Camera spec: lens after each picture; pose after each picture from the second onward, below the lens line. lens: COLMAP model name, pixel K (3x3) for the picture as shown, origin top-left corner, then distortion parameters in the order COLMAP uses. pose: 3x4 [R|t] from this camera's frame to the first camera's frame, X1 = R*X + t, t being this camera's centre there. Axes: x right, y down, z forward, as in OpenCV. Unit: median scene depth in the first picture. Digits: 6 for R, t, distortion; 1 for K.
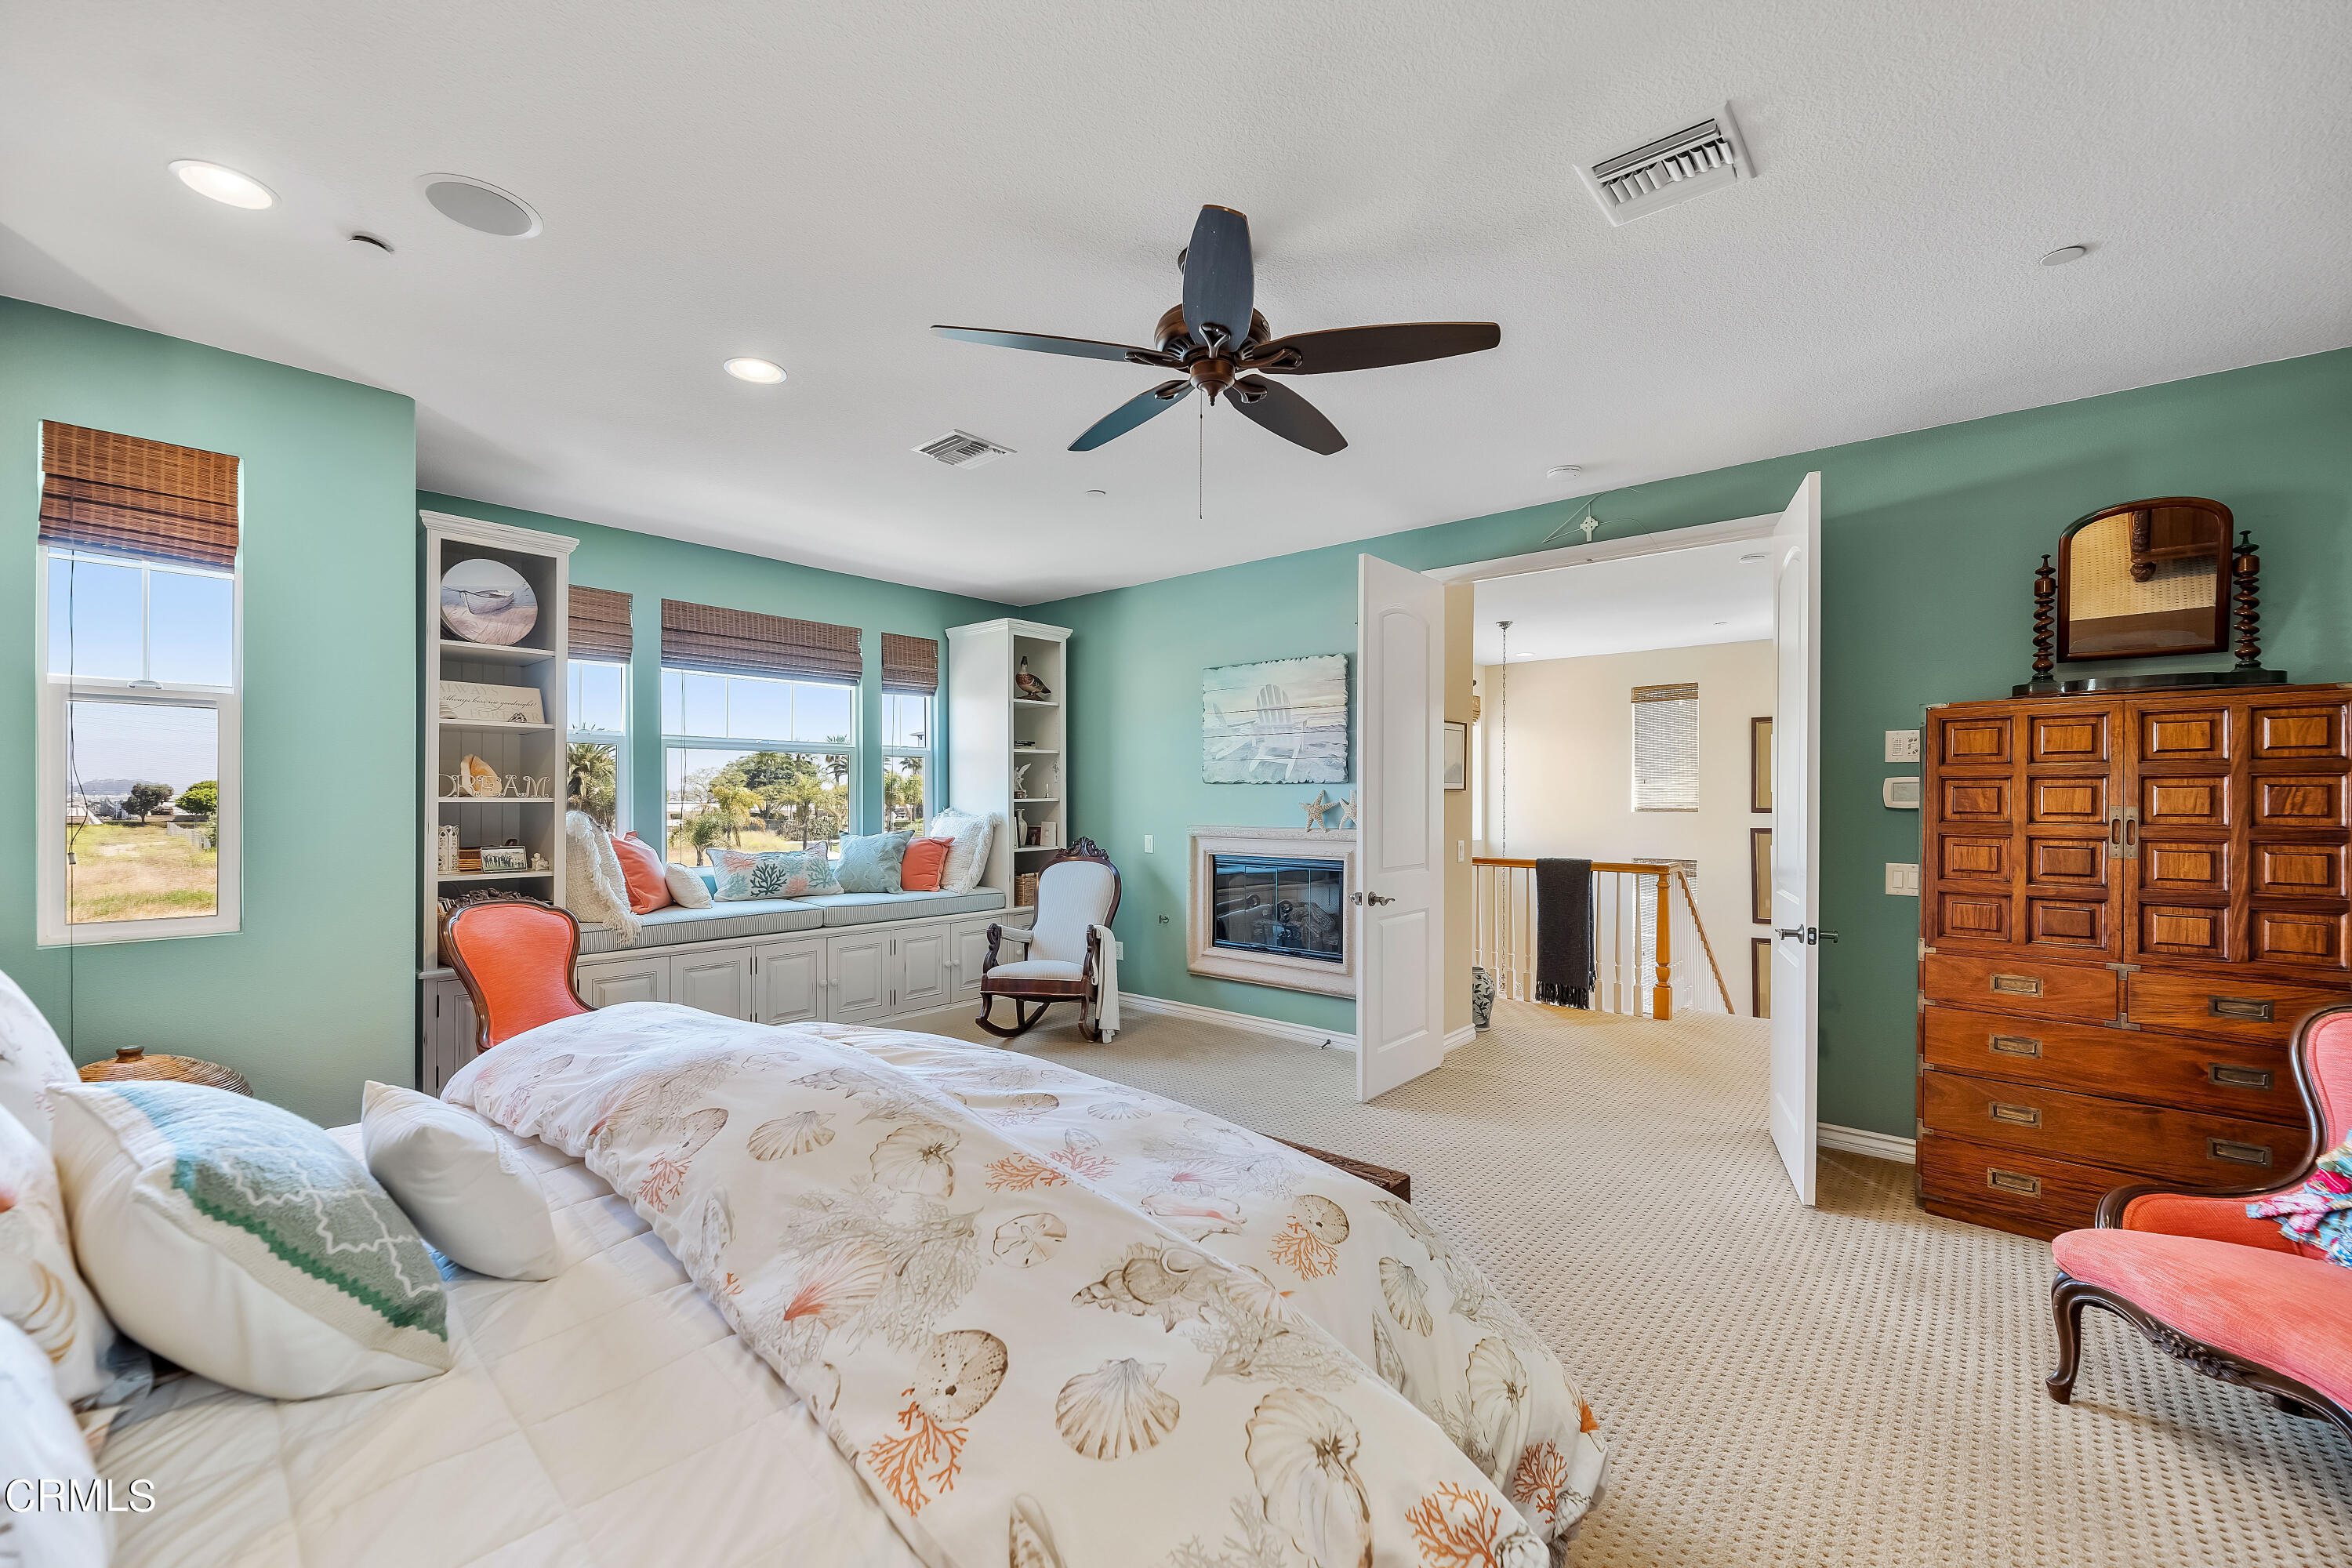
lens RADIAL K [[967.2, 0, 1176.0], [0, 967.2, 784.0], [0, 0, 1]] dist [0.001042, 0.000176]
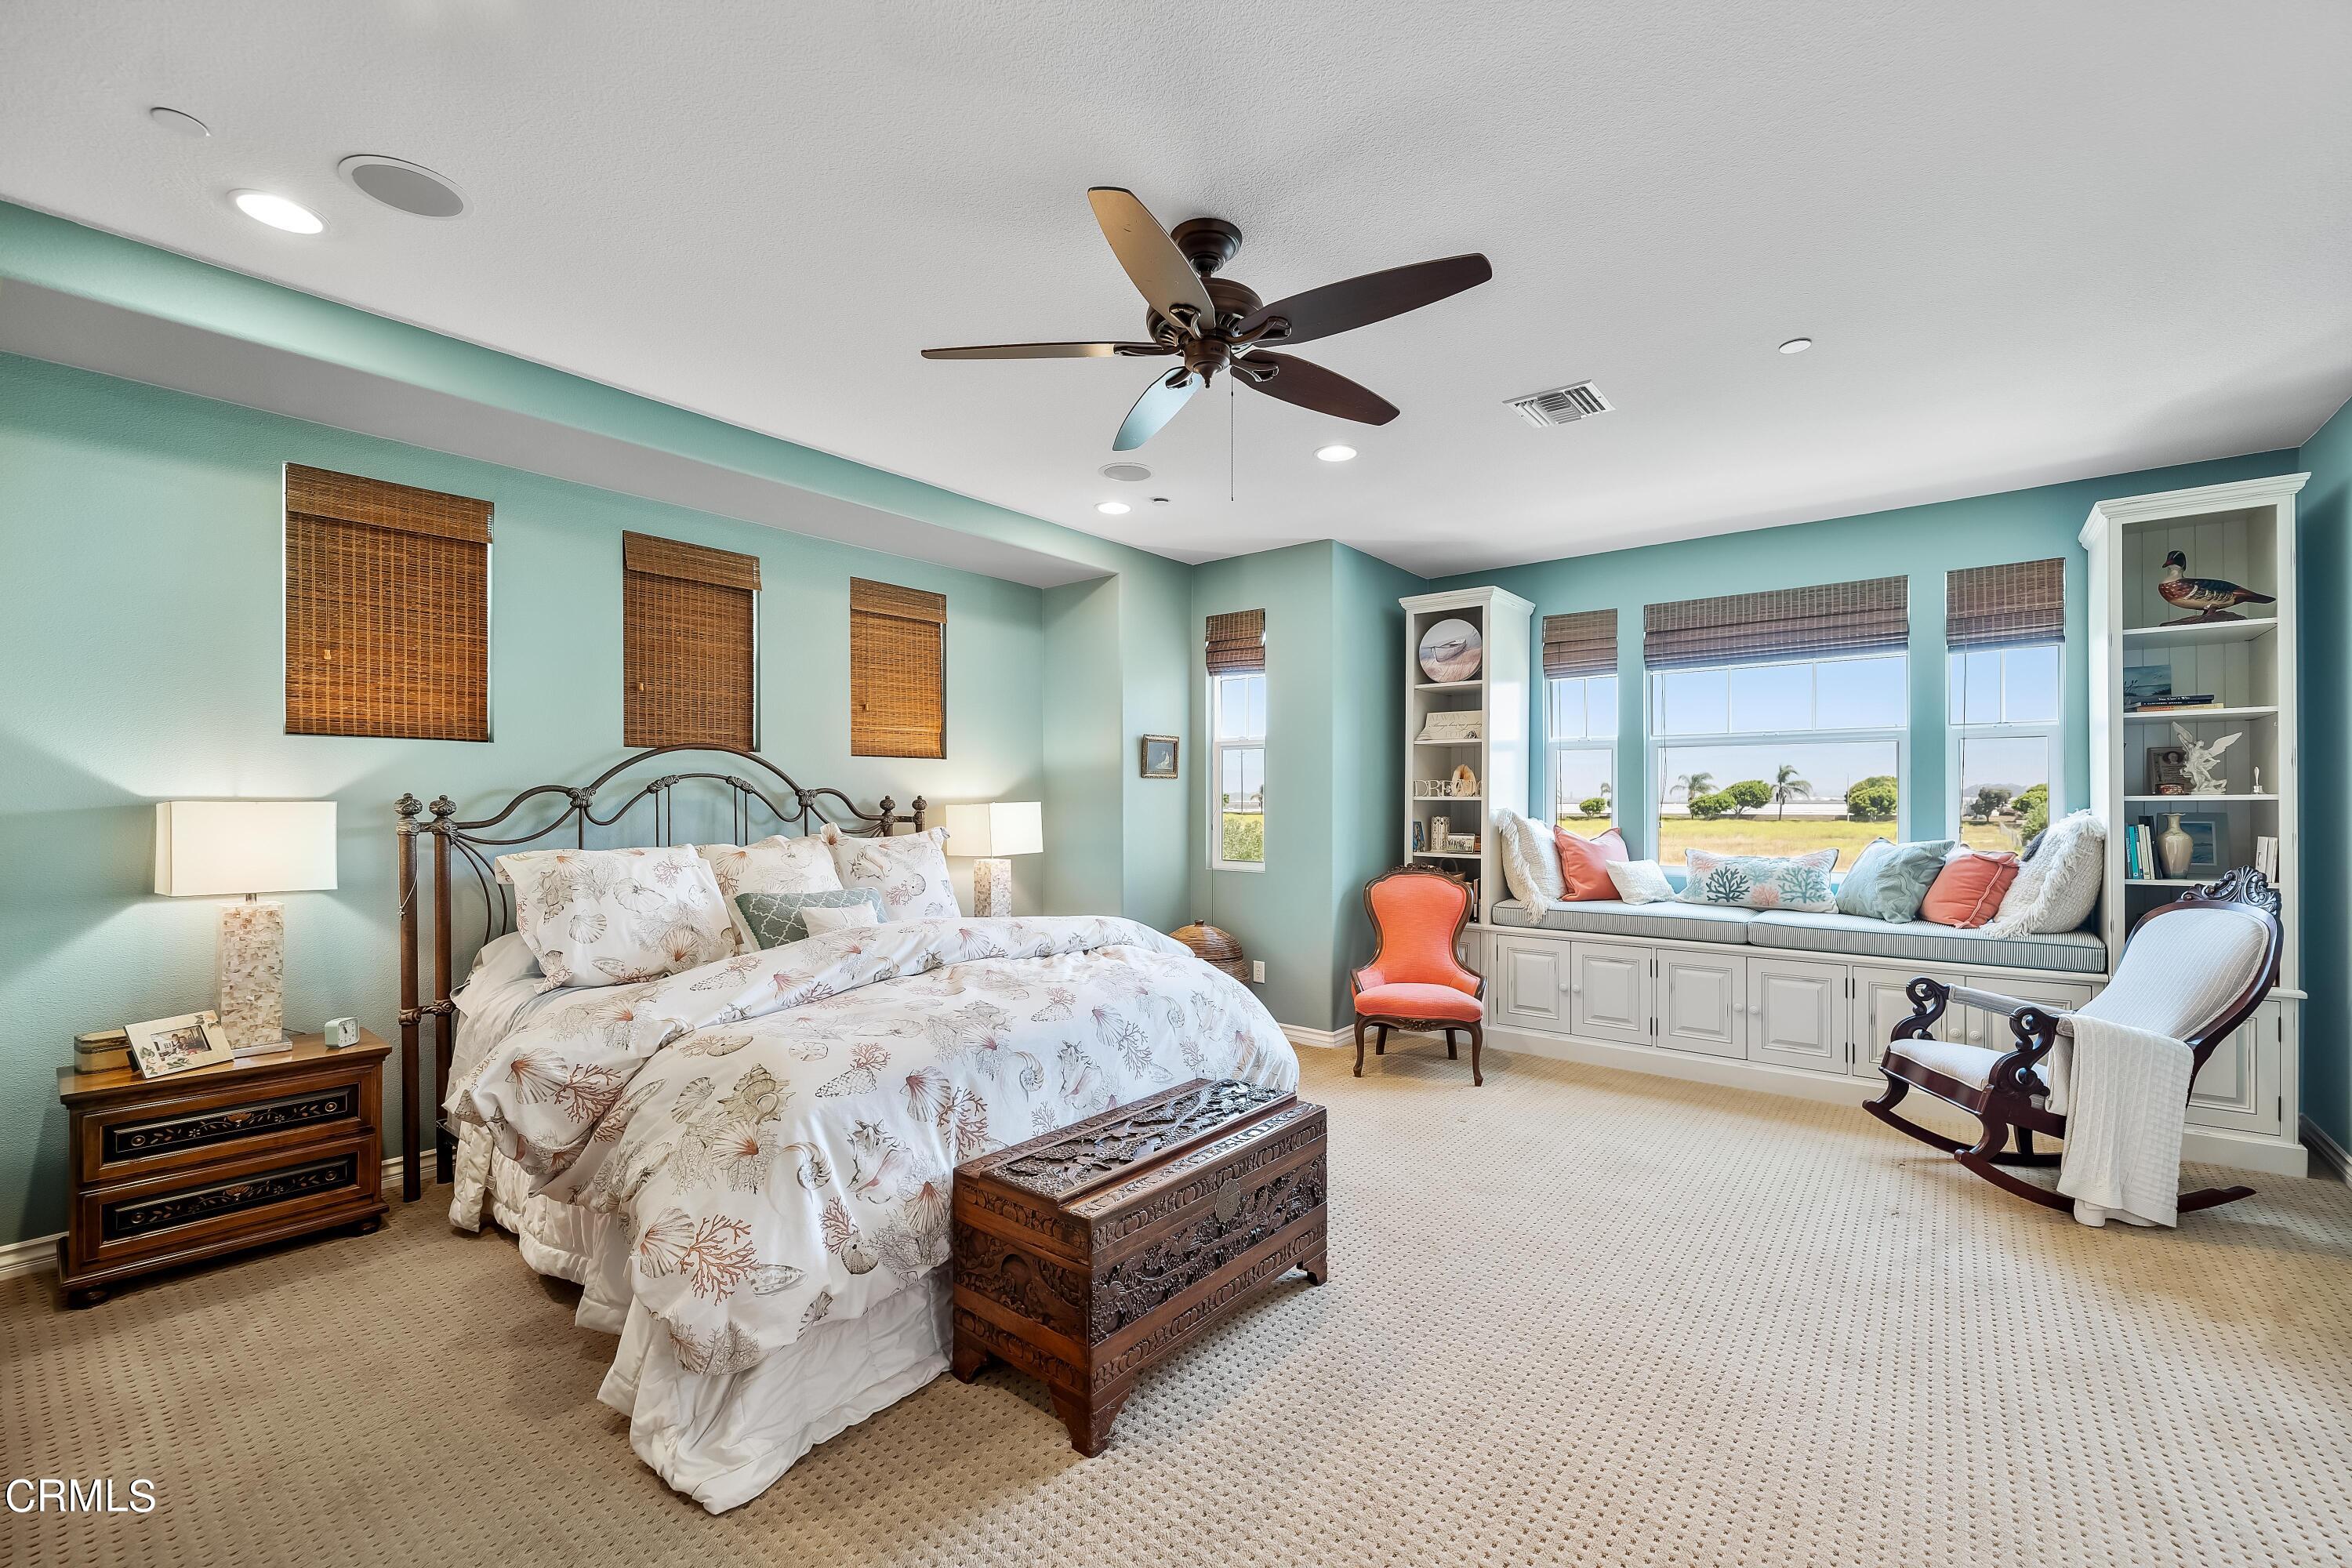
lens RADIAL K [[967.8, 0, 1176.0], [0, 967.8, 784.0], [0, 0, 1]] dist [-0.000516, -0.000166]
pose [[0.030741, -0.016884, -0.999385, 0.485547], [0.013584, 0.999772, -0.016473, 0.010785], [0.999435, -0.013069, 0.030964, 0.453670]]
